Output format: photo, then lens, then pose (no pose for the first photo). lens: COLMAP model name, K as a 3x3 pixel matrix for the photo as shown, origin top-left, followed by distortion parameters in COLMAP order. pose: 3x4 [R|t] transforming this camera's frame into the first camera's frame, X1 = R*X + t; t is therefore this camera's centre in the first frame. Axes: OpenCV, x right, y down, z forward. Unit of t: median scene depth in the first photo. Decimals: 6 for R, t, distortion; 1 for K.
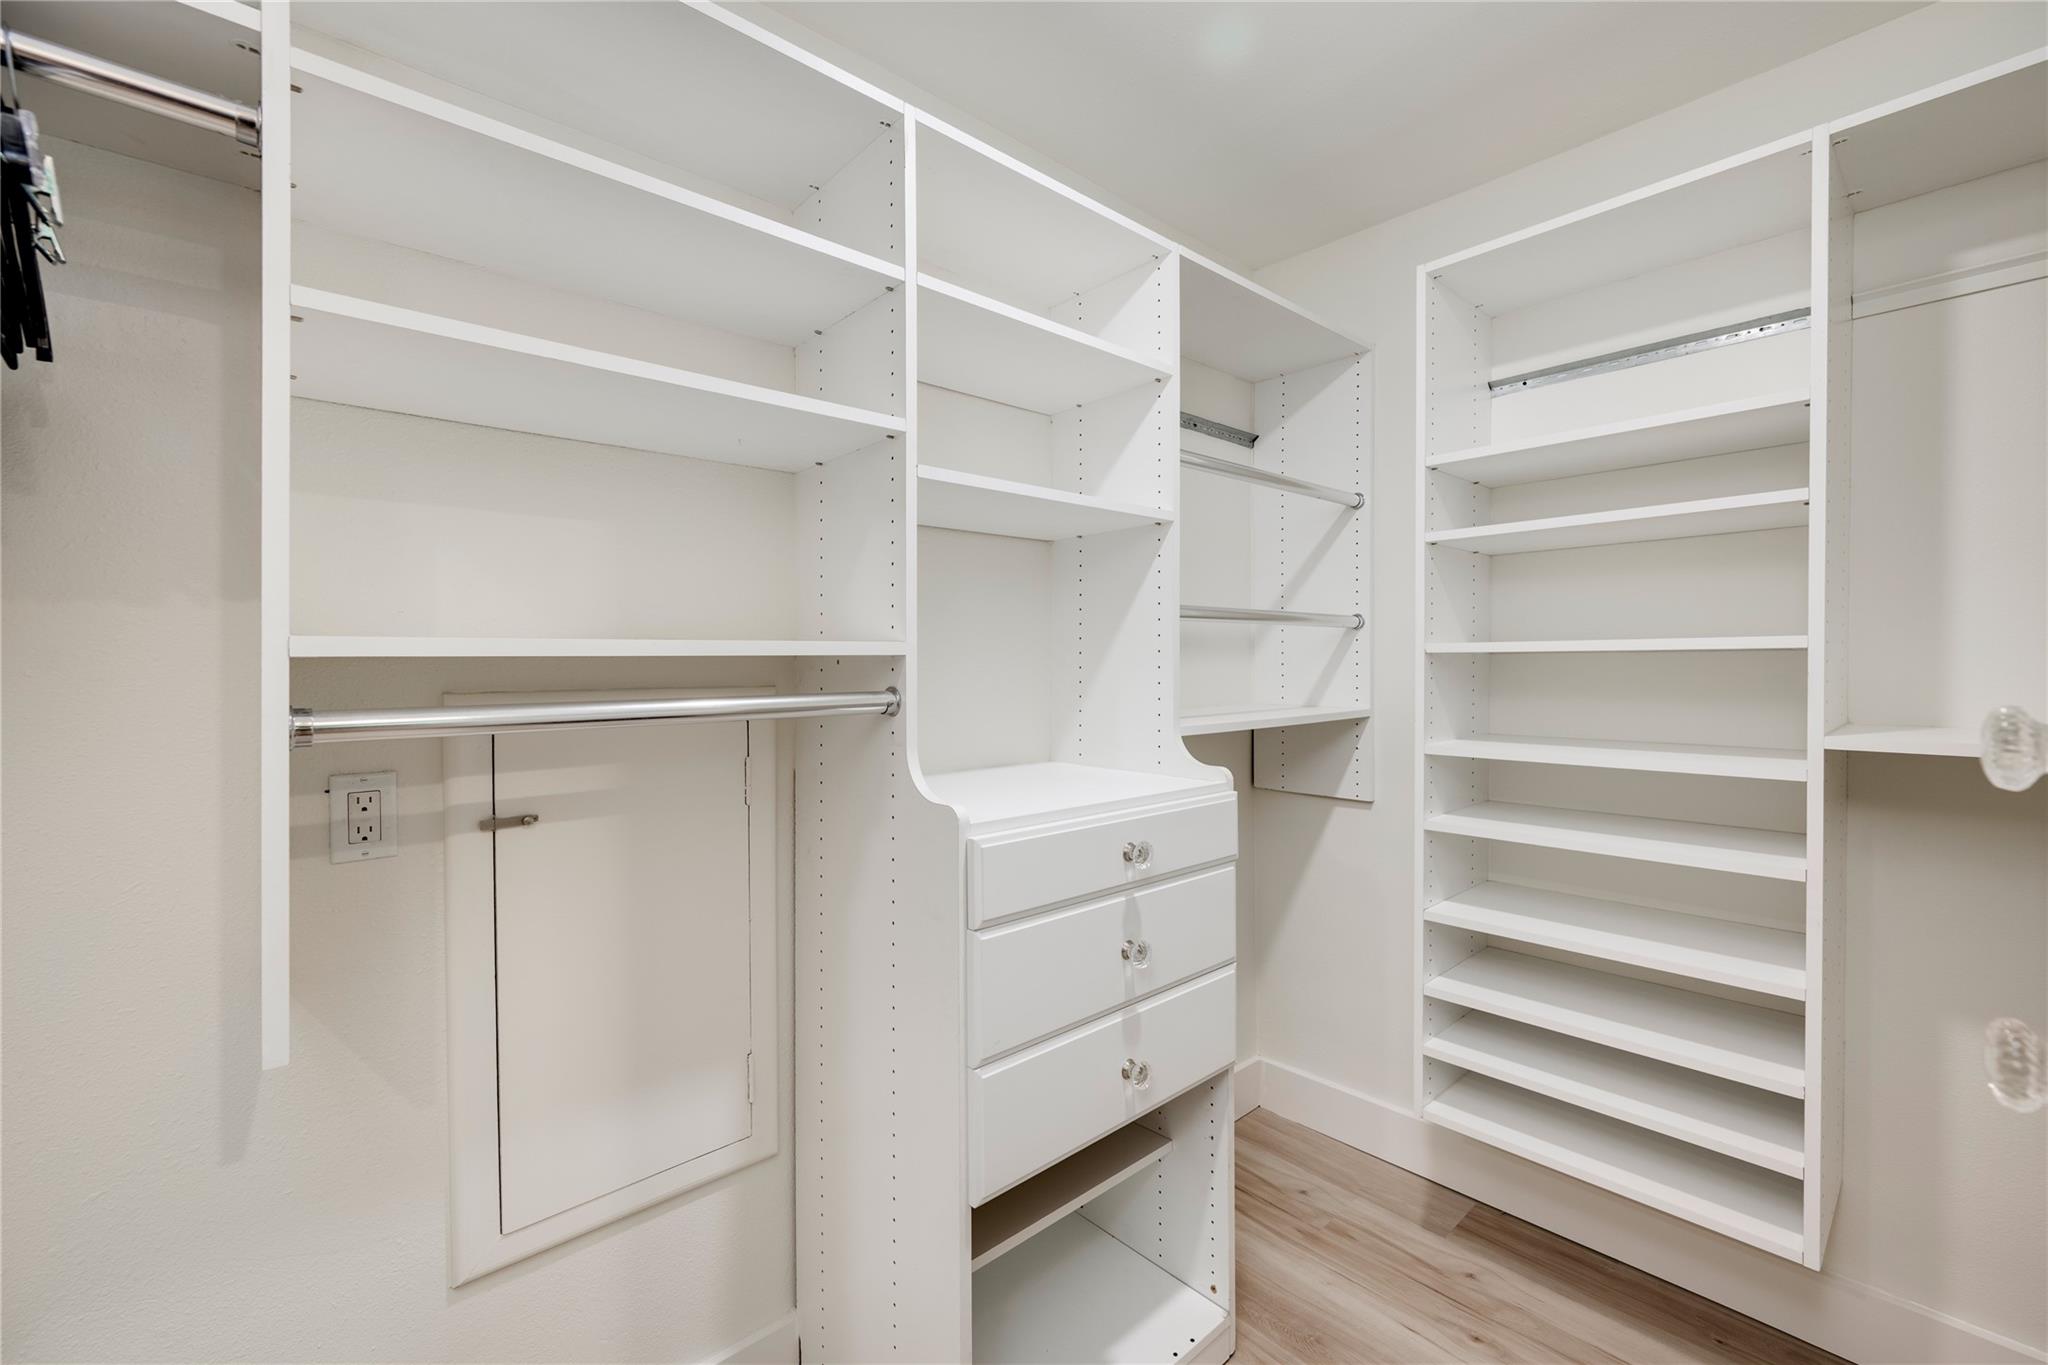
lens RADIAL K [[1030.1, 0, 1024.3], [0, 1030.1, 685.4], [0, 0, 1]] dist [0.000180, 0.000198]
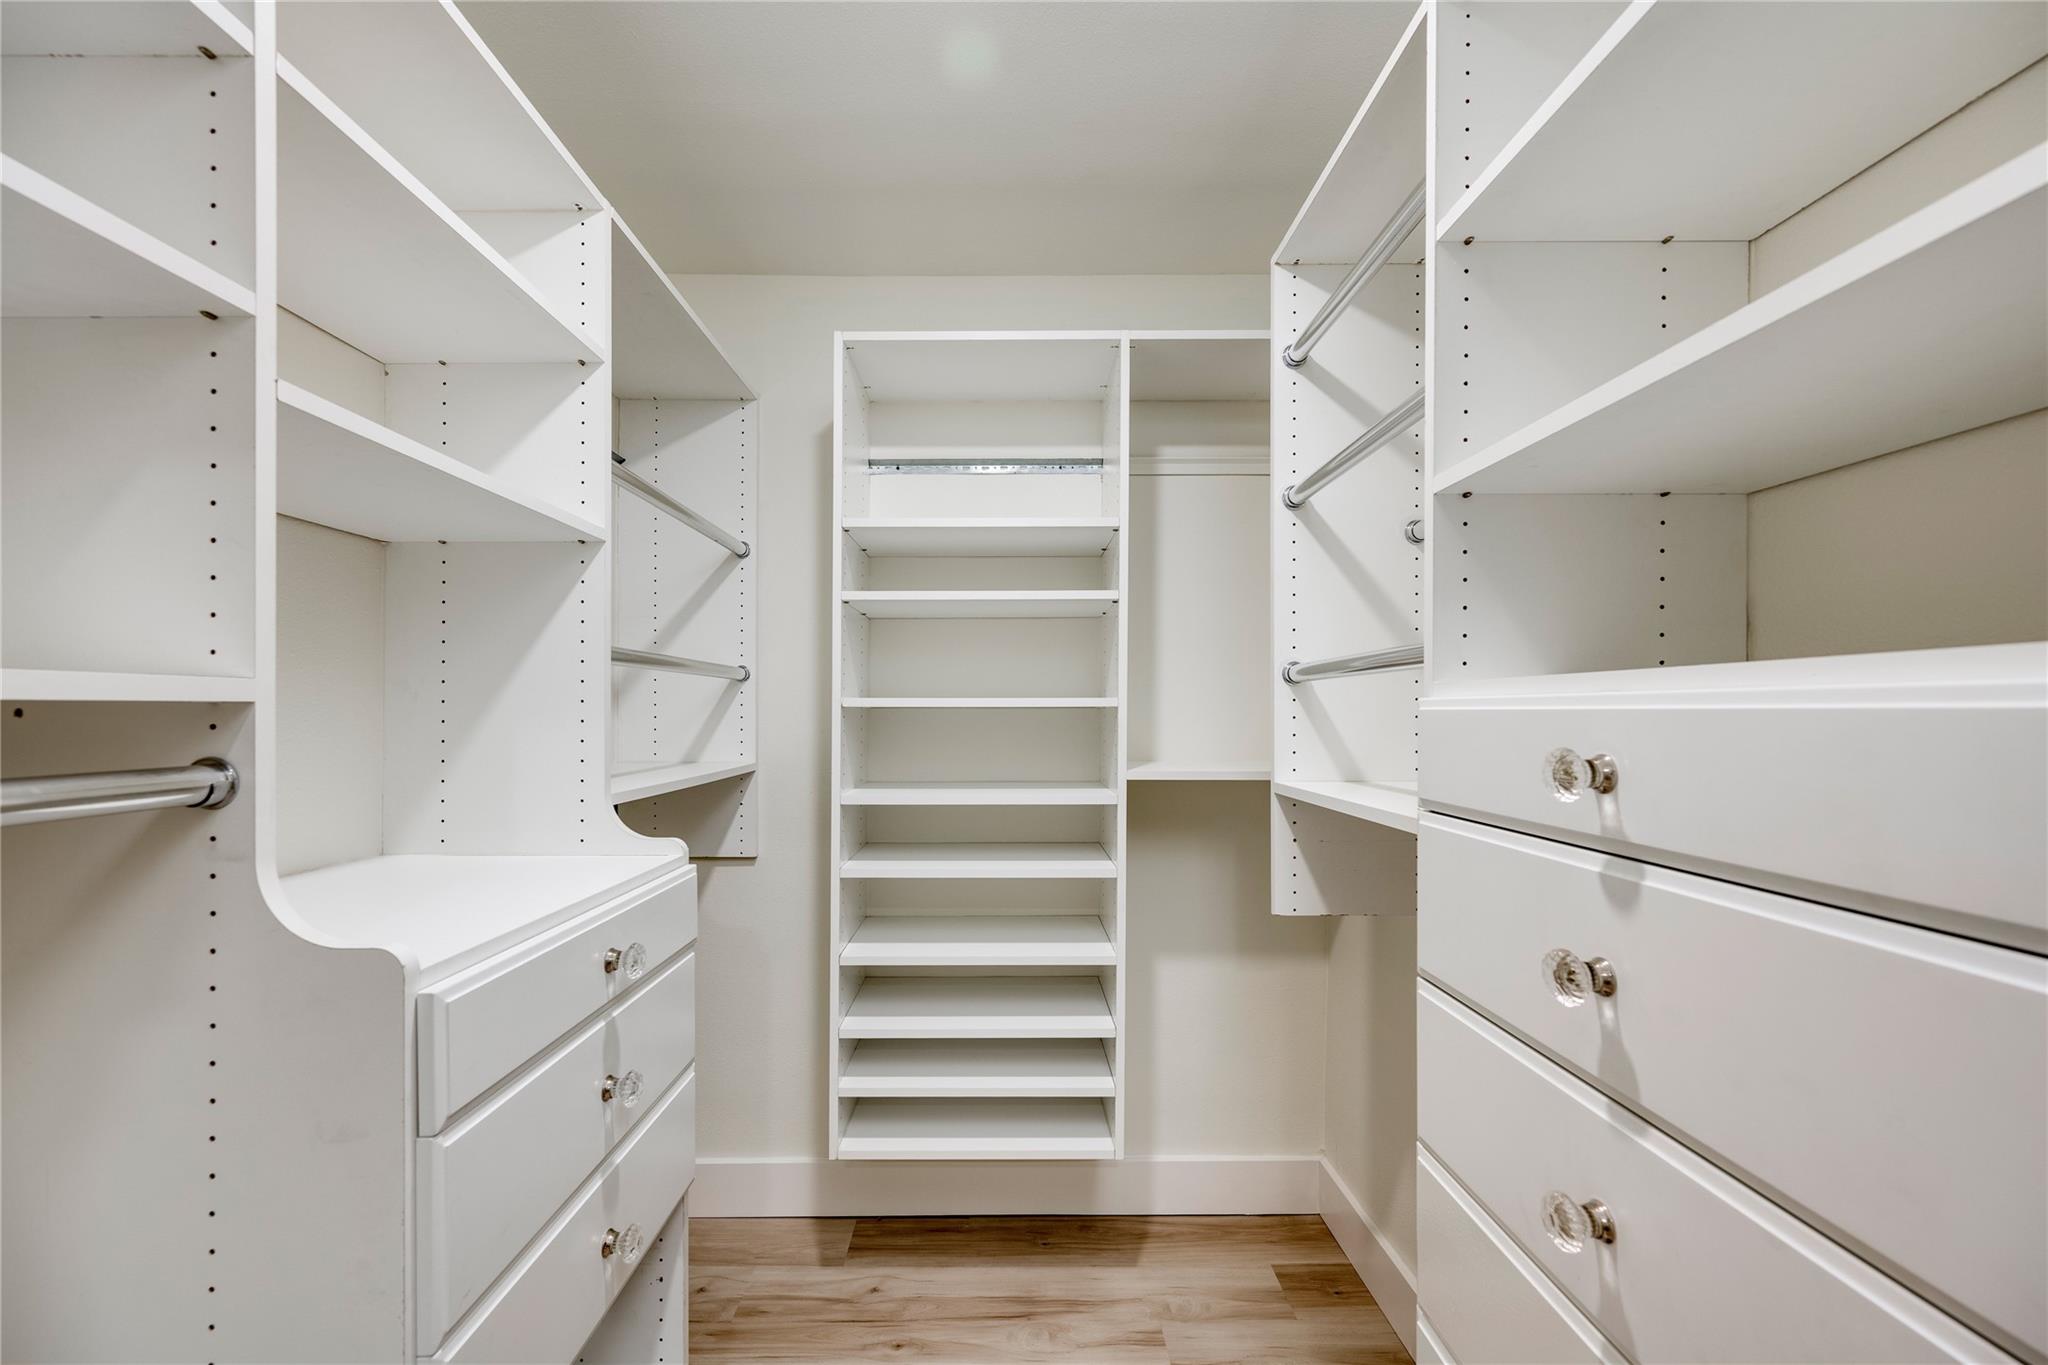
lens RADIAL K [[914.2, 0, 1016.3], [0, 914.2, 722.5], [0, 0, 1]] dist [0.001609, 0.000187]
pose [[0.595973, -0.002644, 0.803000, -0.249507], [0.012660, 0.999901, -0.006103, -0.008386], [-0.802905, 0.013803, 0.595947, 0.320564]]
